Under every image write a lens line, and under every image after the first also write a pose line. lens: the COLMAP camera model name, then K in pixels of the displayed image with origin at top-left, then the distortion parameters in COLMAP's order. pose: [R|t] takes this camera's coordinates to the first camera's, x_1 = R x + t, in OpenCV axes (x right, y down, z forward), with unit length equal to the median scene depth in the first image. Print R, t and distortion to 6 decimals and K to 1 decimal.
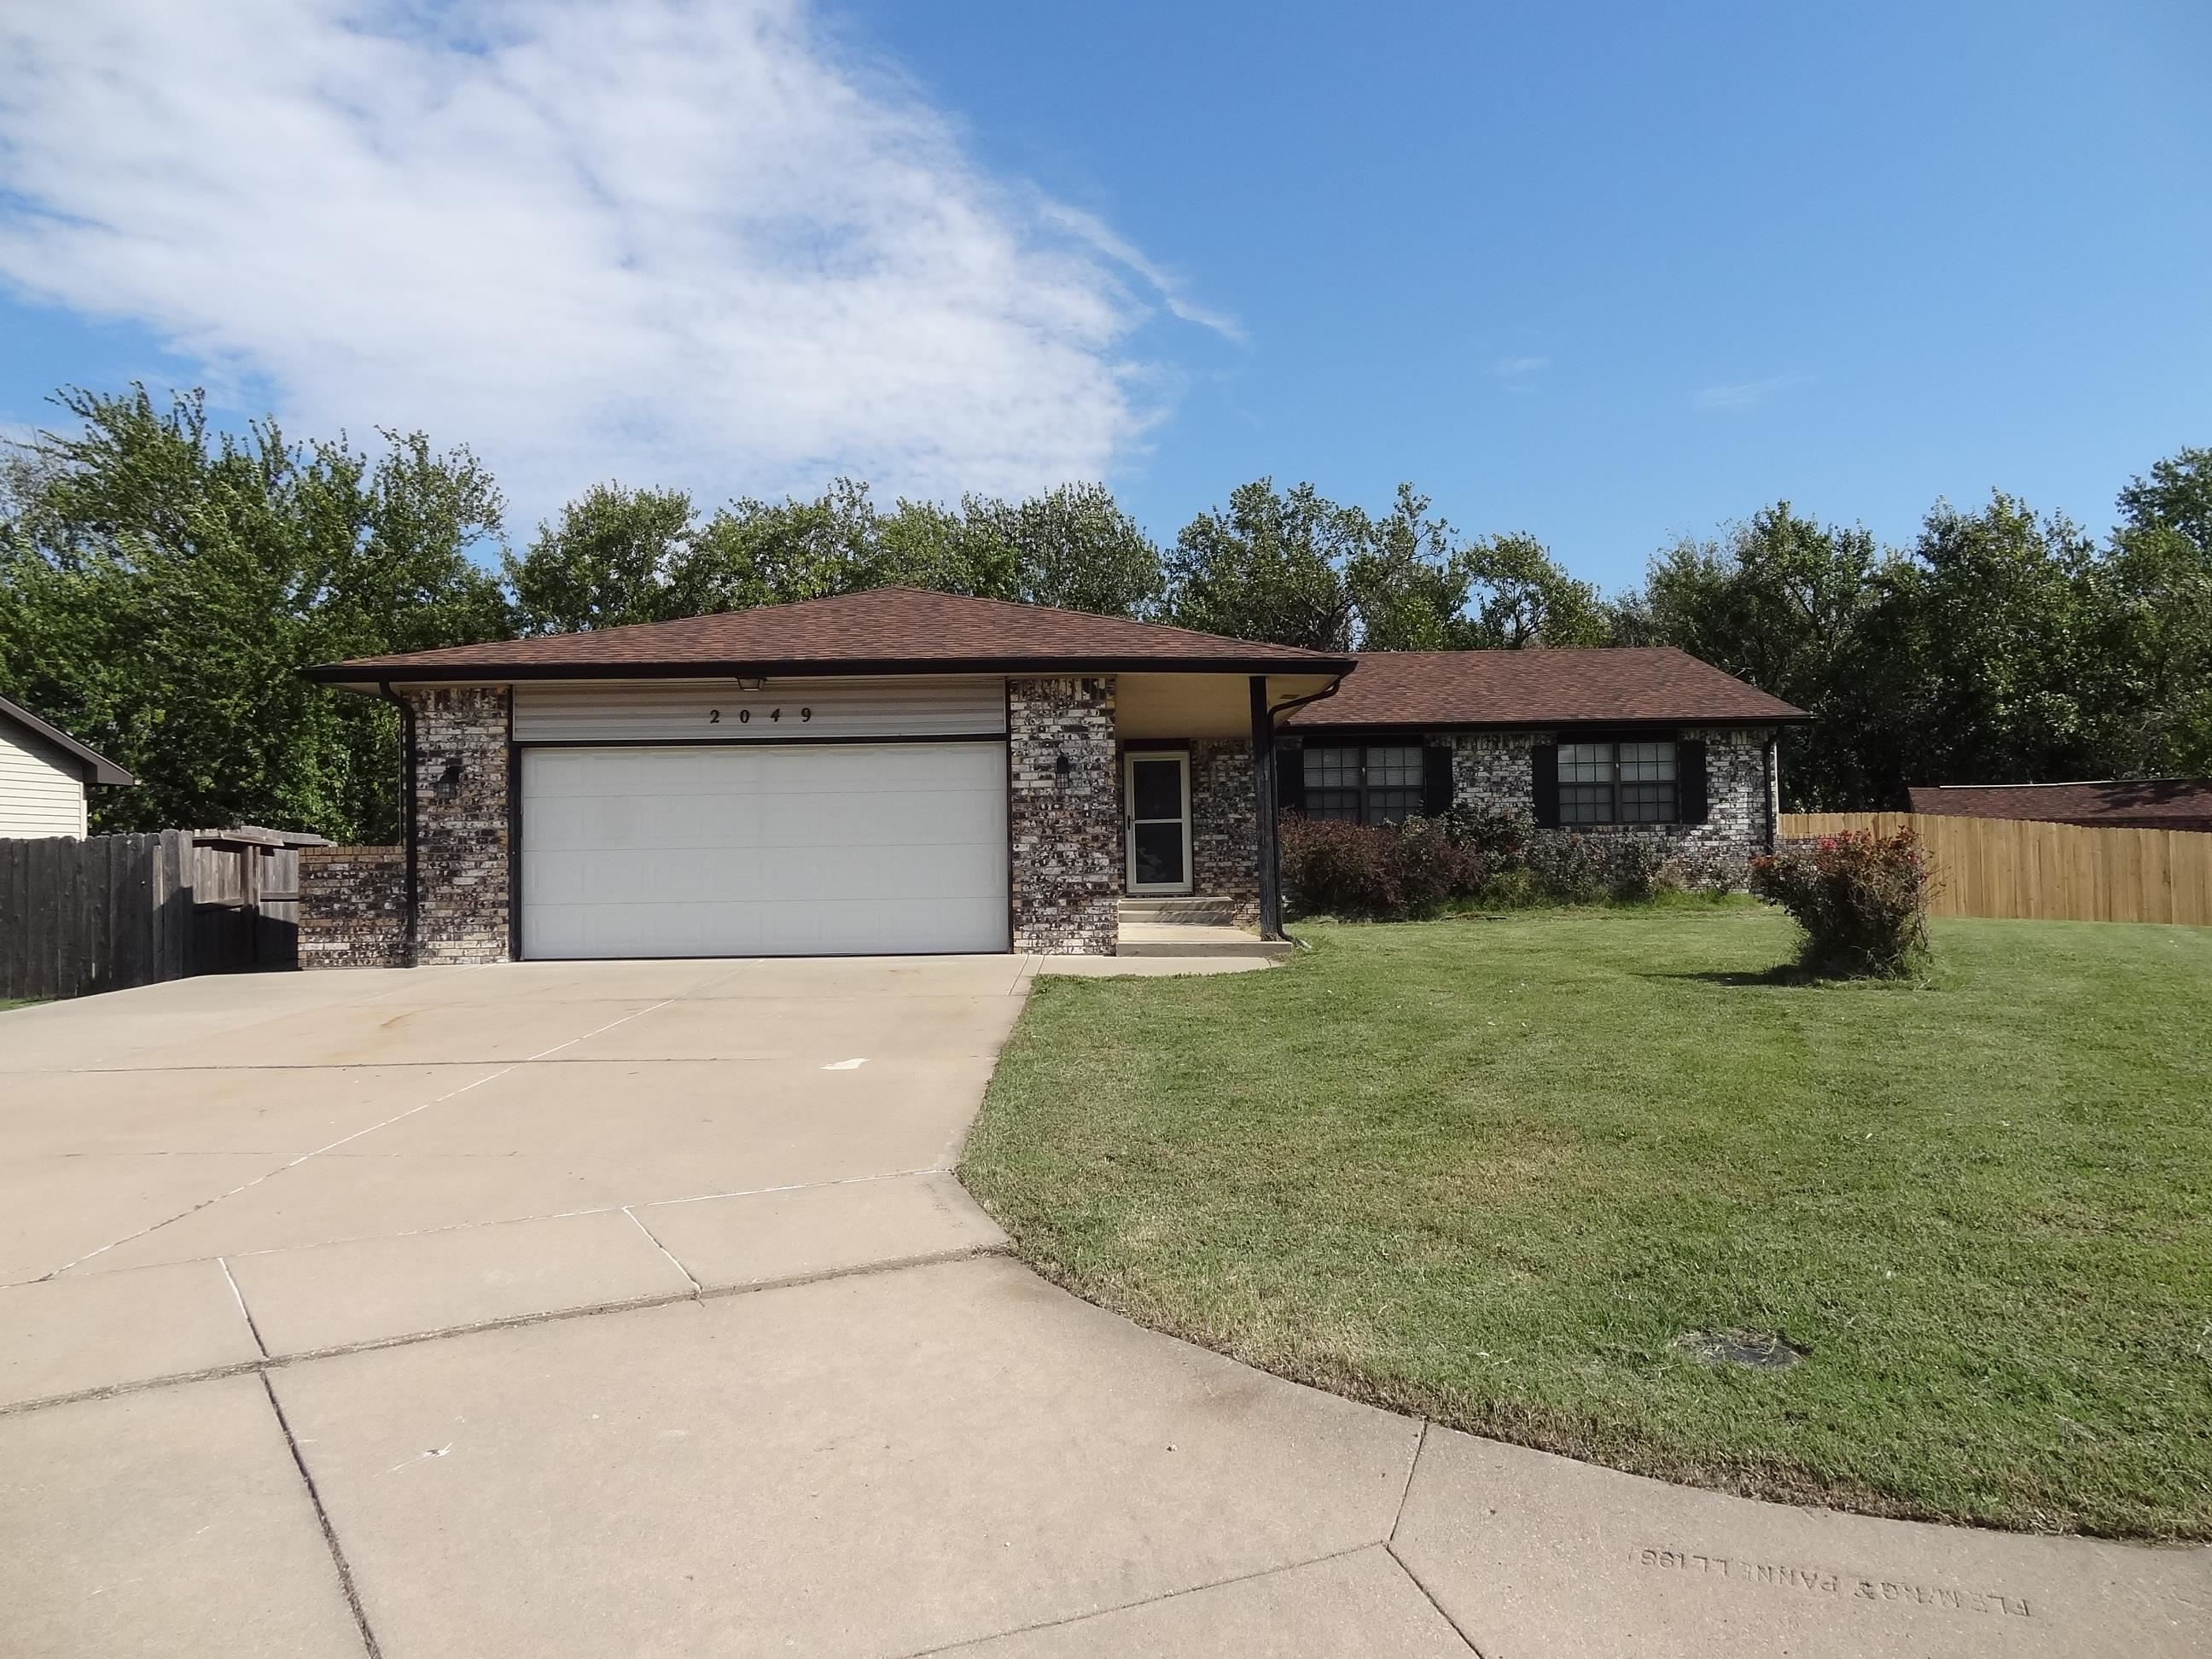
lens RADIAL K [[1547.1, 0, 1109.8], [0, 1547.1, 826.5], [0, 0, 1]] dist [0.000893, 0.008910]
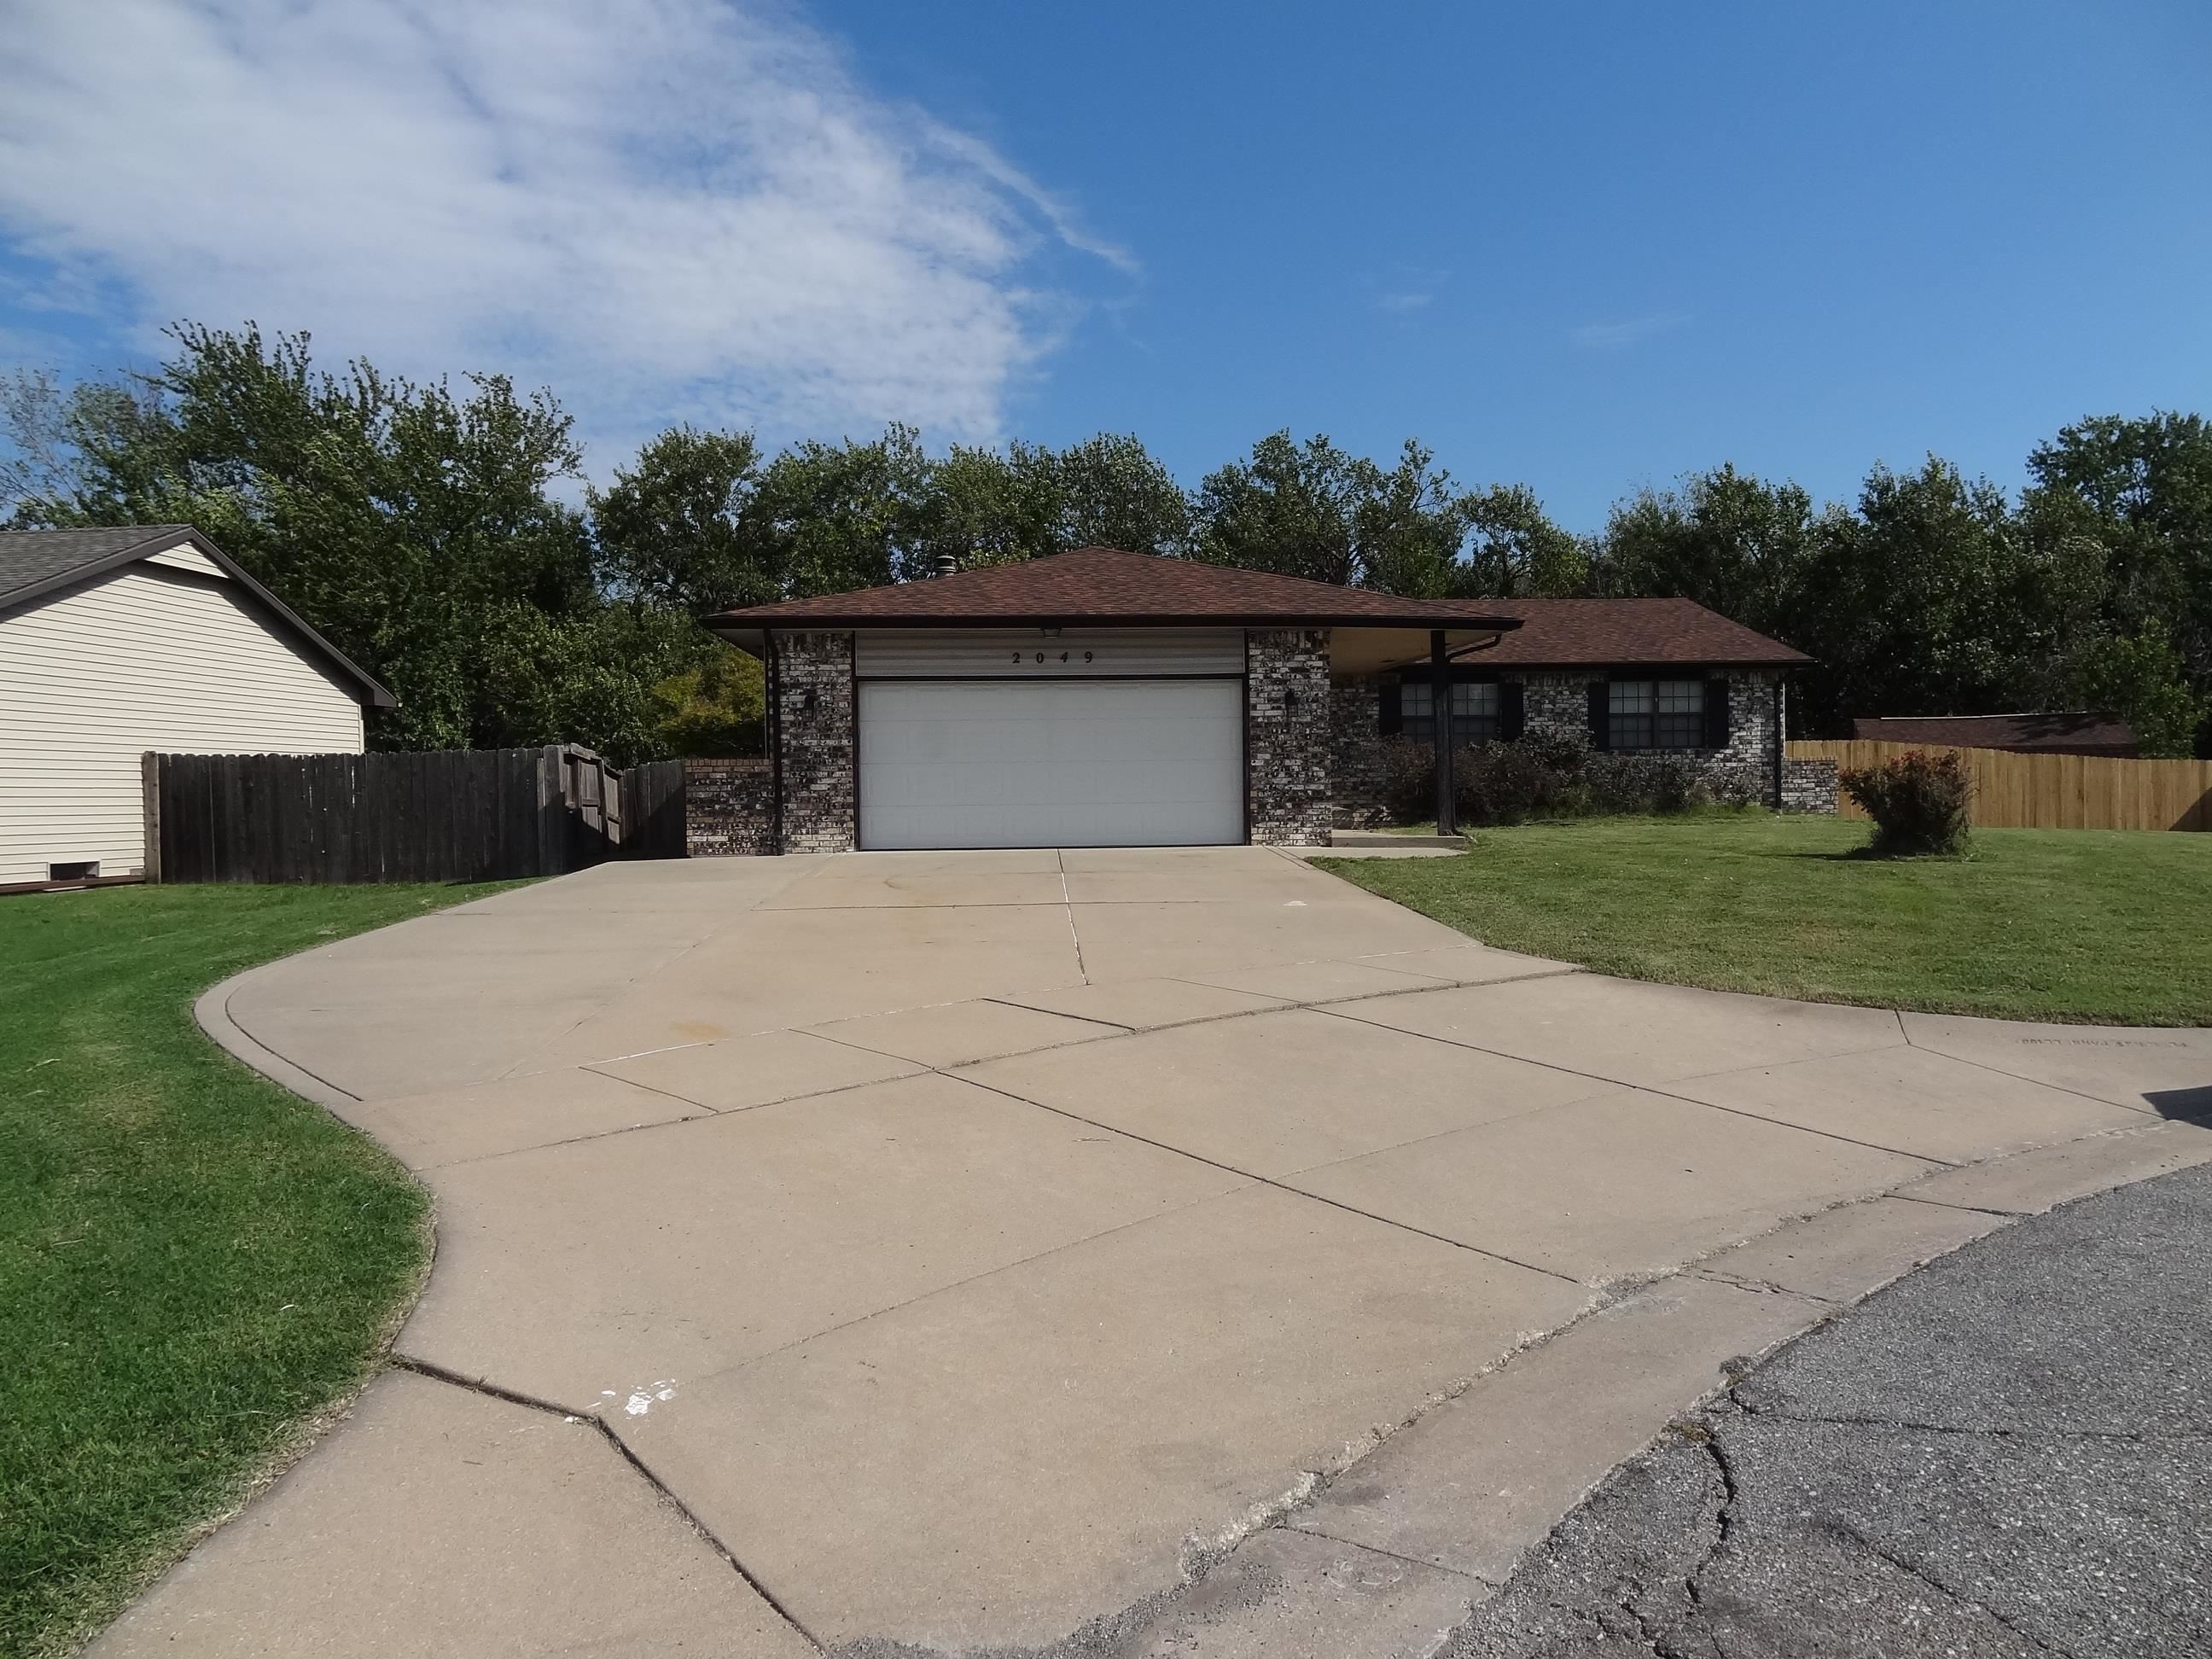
lens RADIAL K [[1547.1, 0, 1109.8], [0, 1547.1, 826.5], [0, 0, 1]] dist [0.000893, 0.008910]
pose [[0.997974, 0.002312, 0.063580, -0.179919], [-0.005403, 0.998810, 0.048479, 0.003354], [-0.063393, -0.048724, 0.996799, -0.188114]]
